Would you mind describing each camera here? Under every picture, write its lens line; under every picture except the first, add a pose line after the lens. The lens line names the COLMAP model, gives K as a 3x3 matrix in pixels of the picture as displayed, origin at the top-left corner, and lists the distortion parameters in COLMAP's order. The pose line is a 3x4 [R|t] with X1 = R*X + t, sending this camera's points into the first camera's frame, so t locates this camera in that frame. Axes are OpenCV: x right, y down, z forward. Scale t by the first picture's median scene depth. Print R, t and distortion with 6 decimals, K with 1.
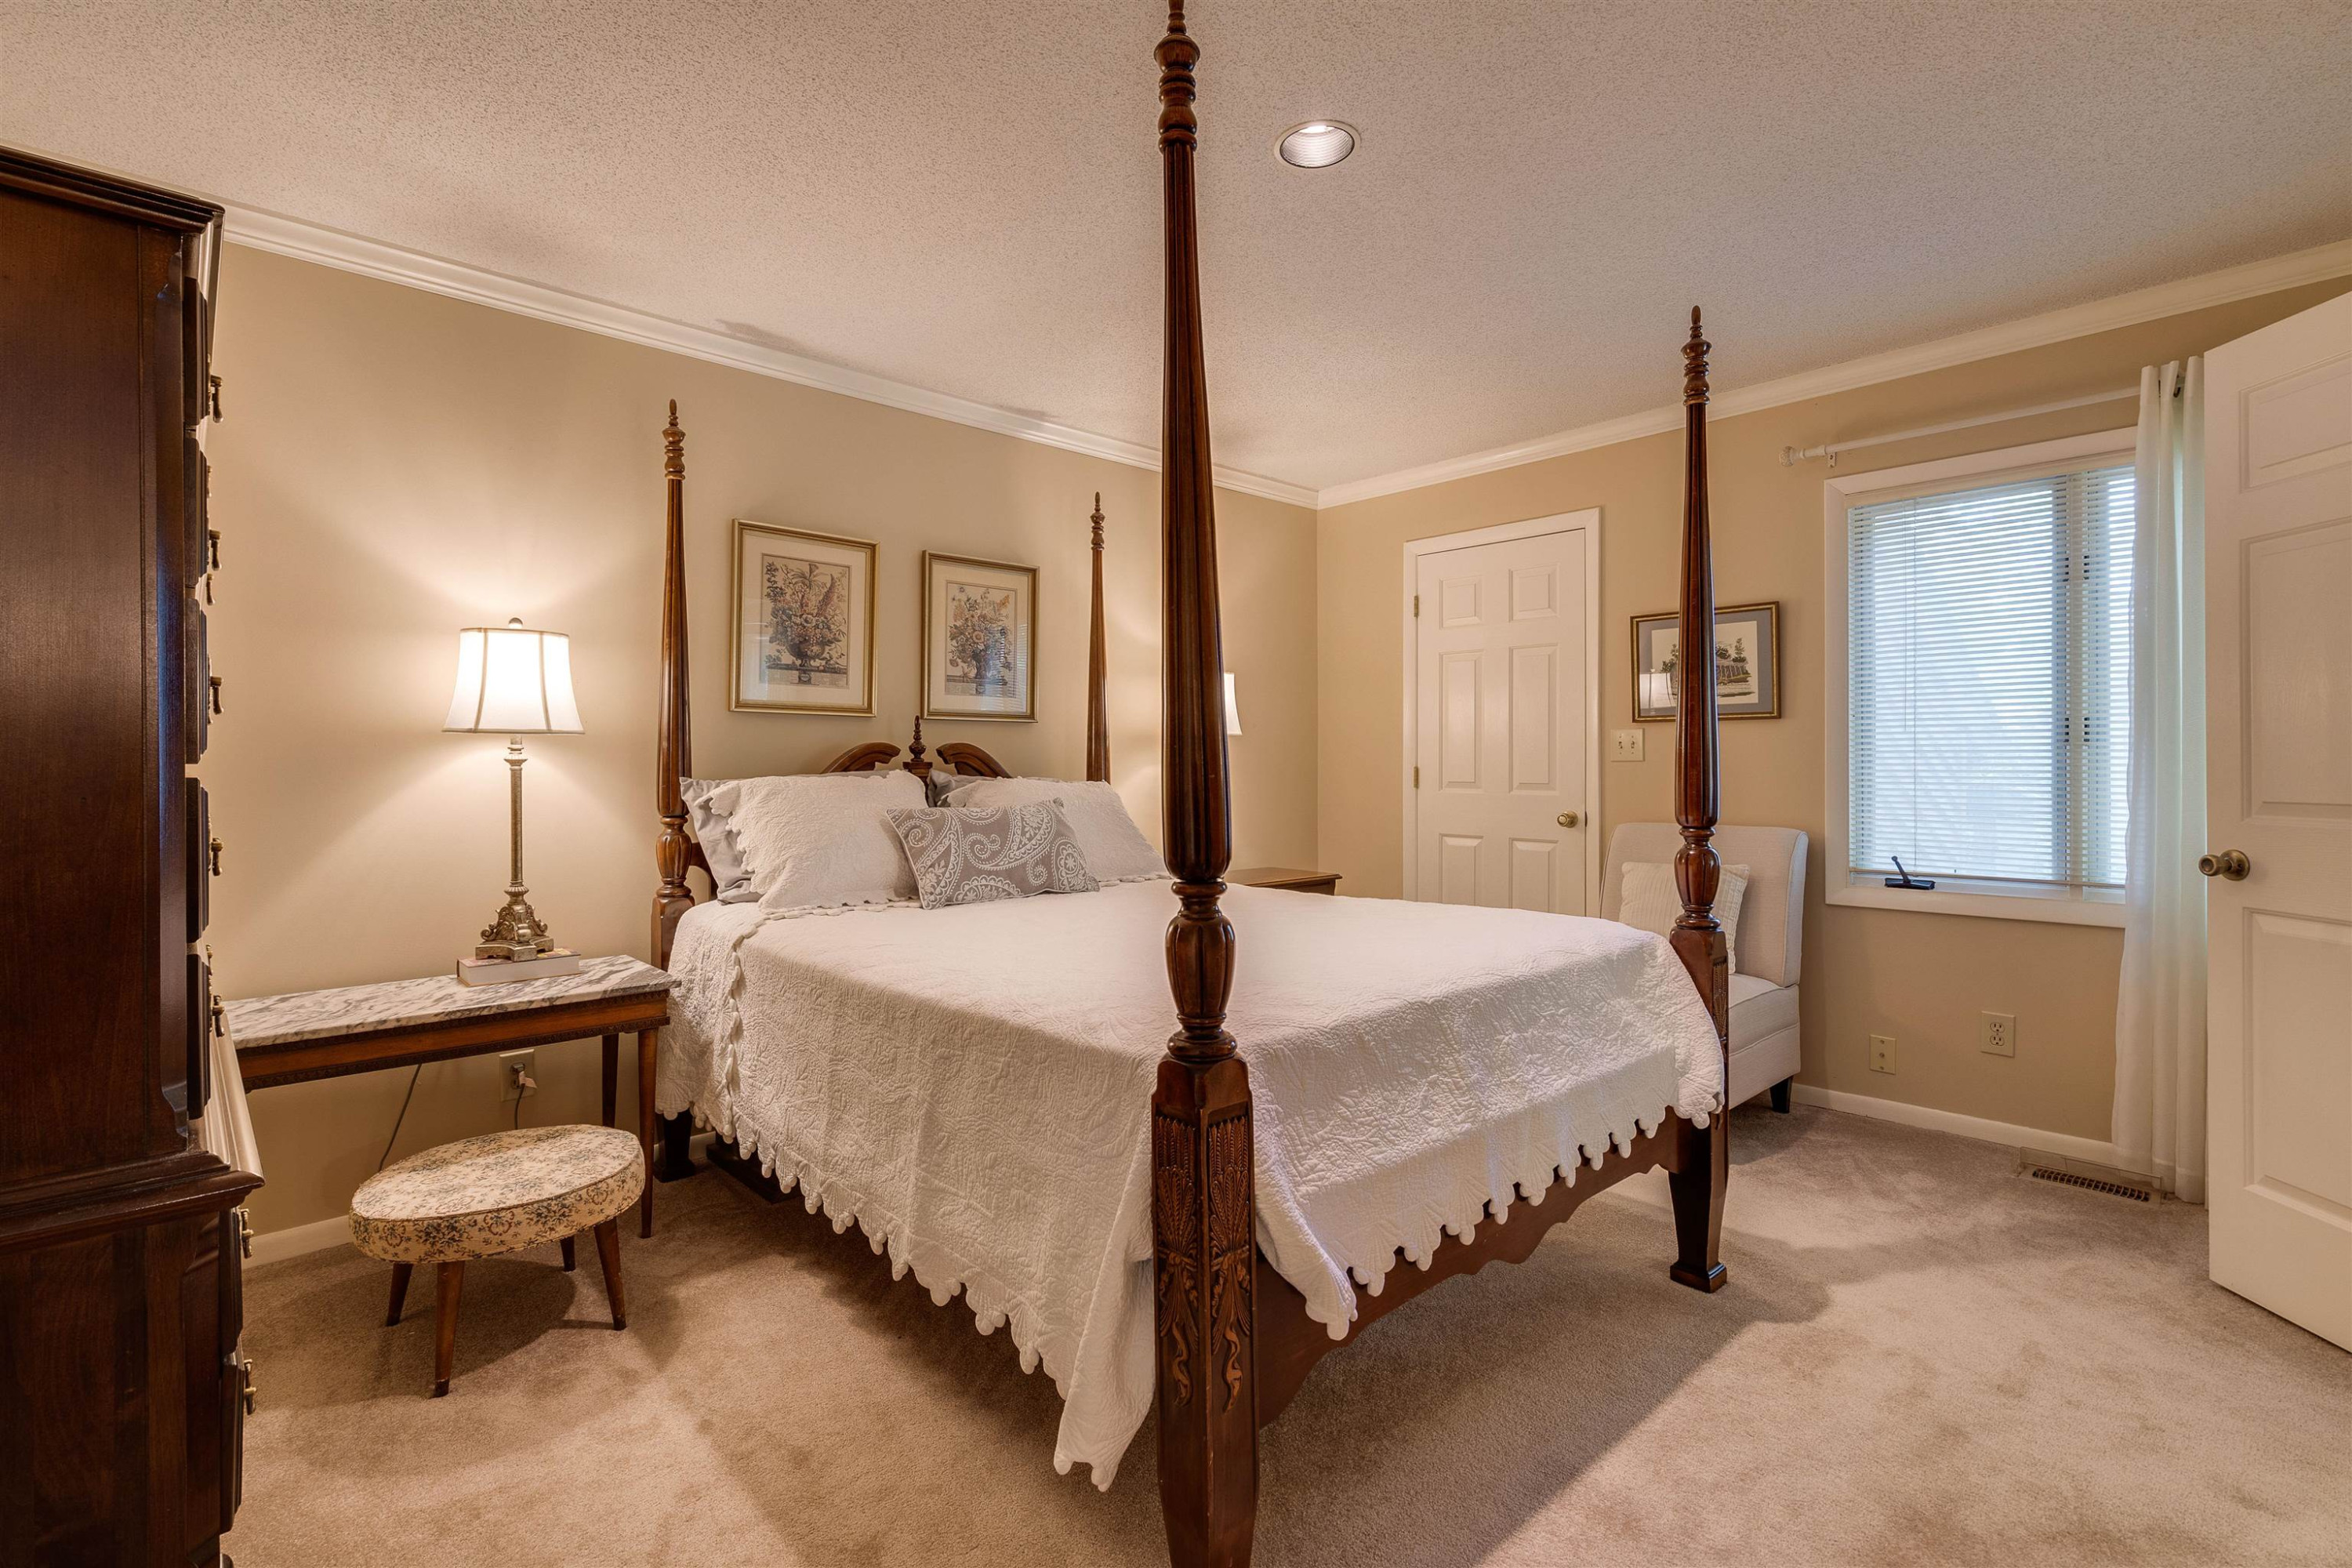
lens RADIAL K [[1077.9, 0, 1165.6], [0, 1077.9, 769.8], [0, 0, 1]] dist [0.000318, 0.000053]
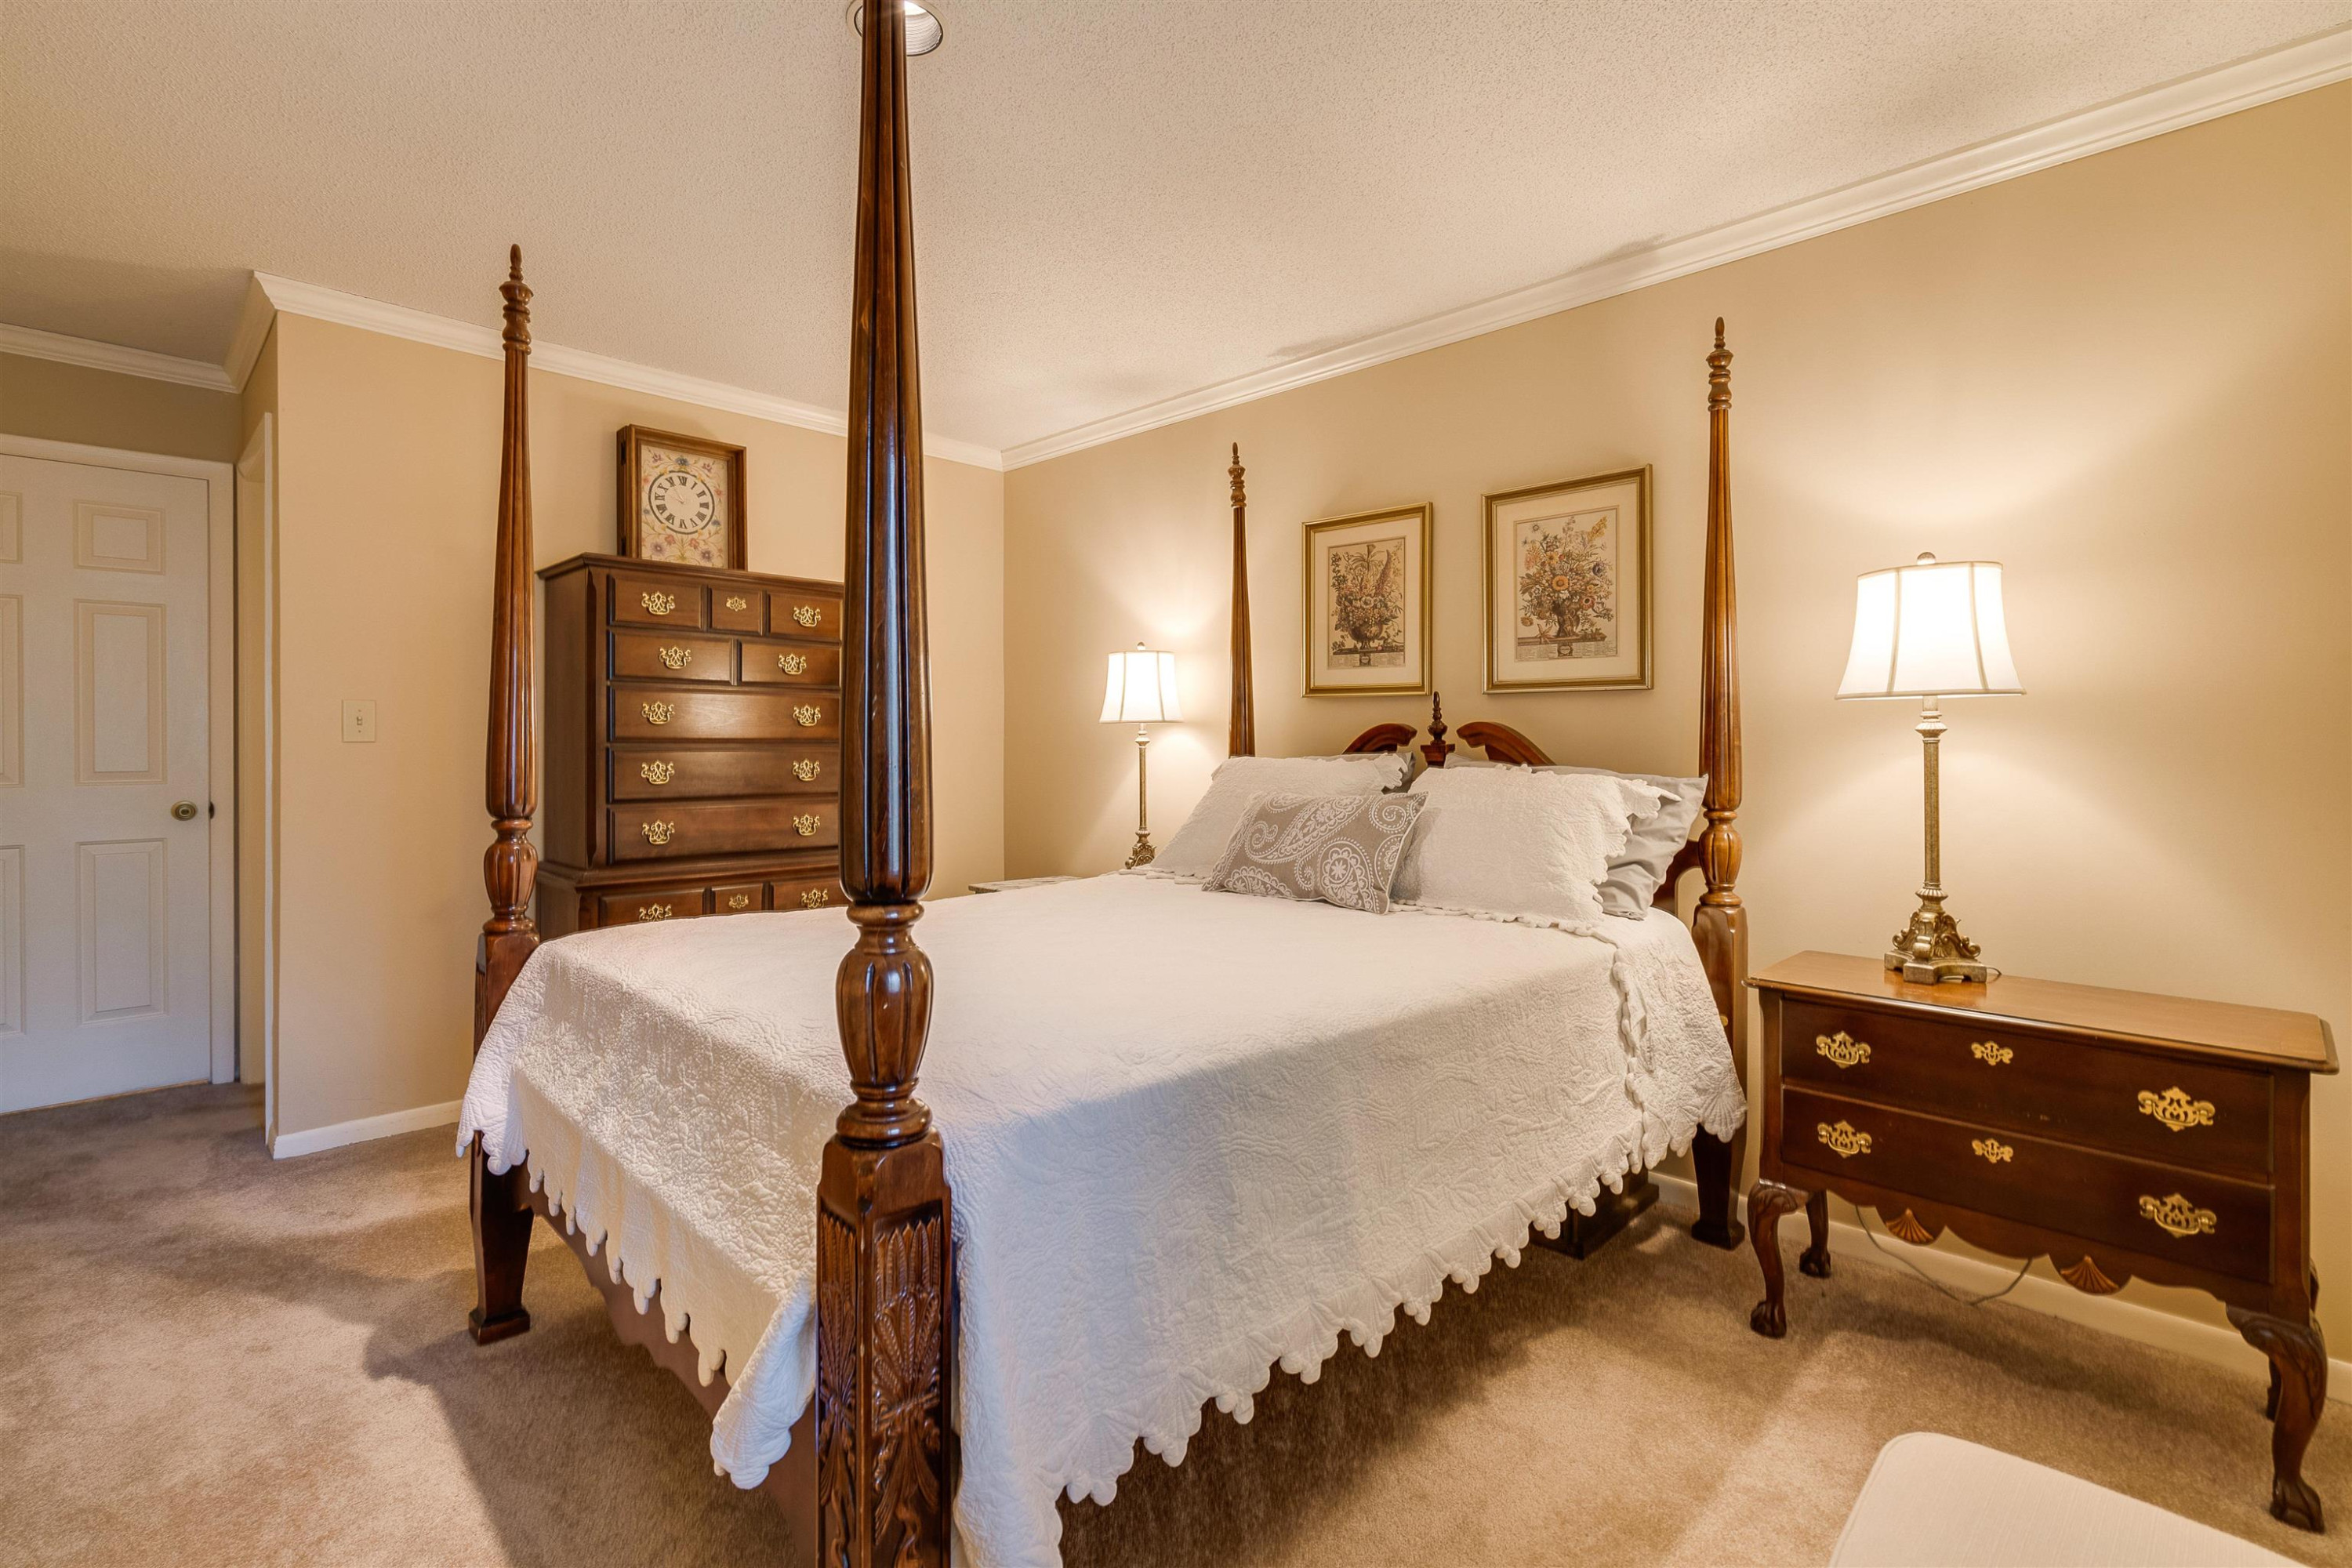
lens RADIAL K [[1077.9, 0, 1165.6], [0, 1077.9, 769.8], [0, 0, 1]] dist [0.000318, 0.000053]
pose [[0.030342, 0.037216, -0.998847, 0.652434], [-0.003625, 0.999304, 0.037123, -0.018654], [0.999533, 0.002495, 0.030456, 0.760879]]
